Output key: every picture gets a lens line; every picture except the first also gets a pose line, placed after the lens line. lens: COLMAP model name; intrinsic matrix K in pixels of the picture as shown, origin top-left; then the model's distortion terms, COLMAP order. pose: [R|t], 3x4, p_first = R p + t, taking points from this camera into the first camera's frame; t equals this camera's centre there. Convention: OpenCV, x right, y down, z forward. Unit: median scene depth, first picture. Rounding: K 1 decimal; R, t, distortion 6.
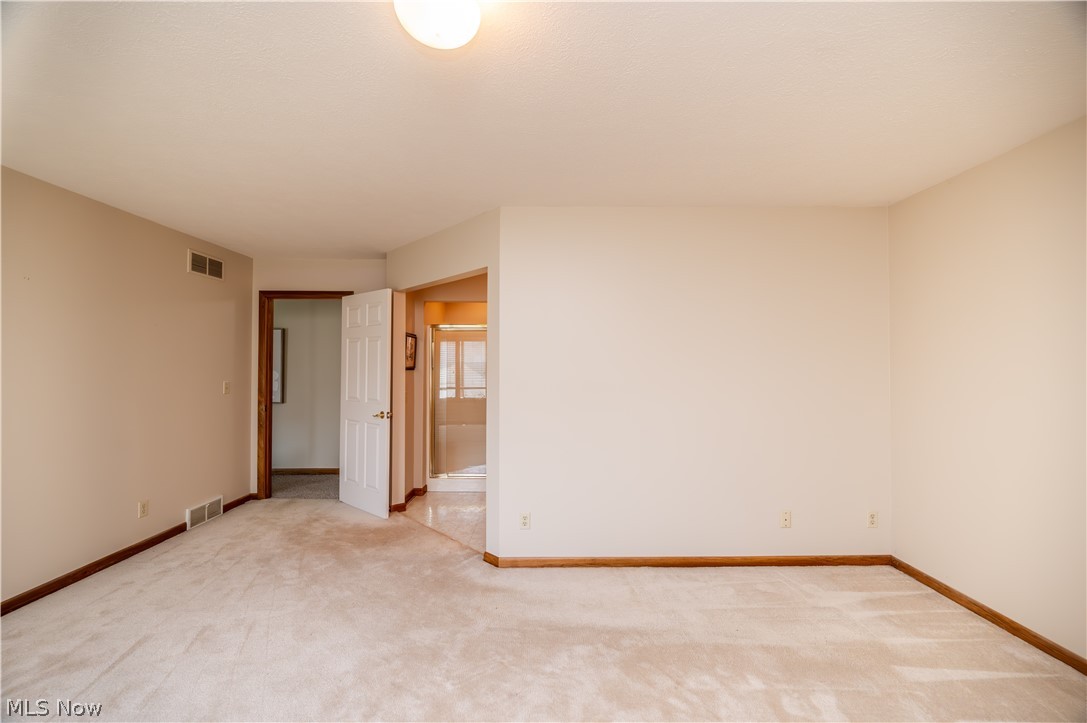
lens RADIAL K [[428.1, 0, 543.1], [0, 428.1, 360.6], [0, 0, 1]] dist [-0.002598, 0.000255]
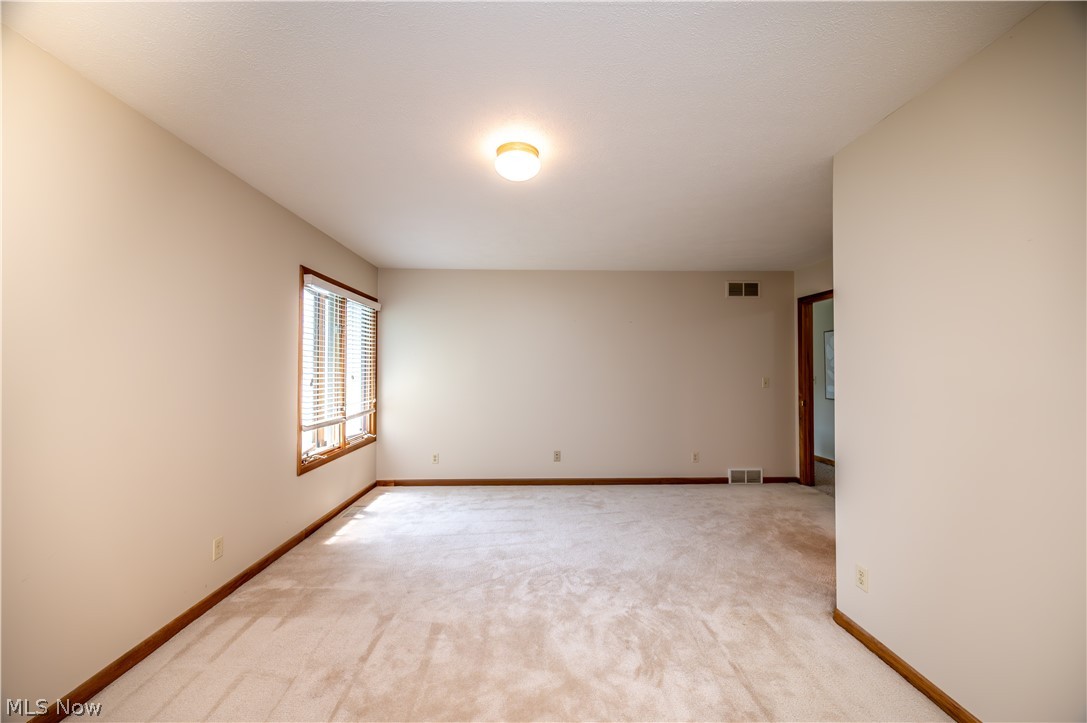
lens RADIAL K [[428.1, 0, 544.0], [0, 428.1, 361.9], [0, 0, 1]] dist [-0.002598, 0.000255]
pose [[0.019600, -0.014762, -0.999699, 0.569849], [0.012895, 0.999812, -0.014511, 0.014230], [0.999725, -0.012607, 0.019786, 0.391090]]
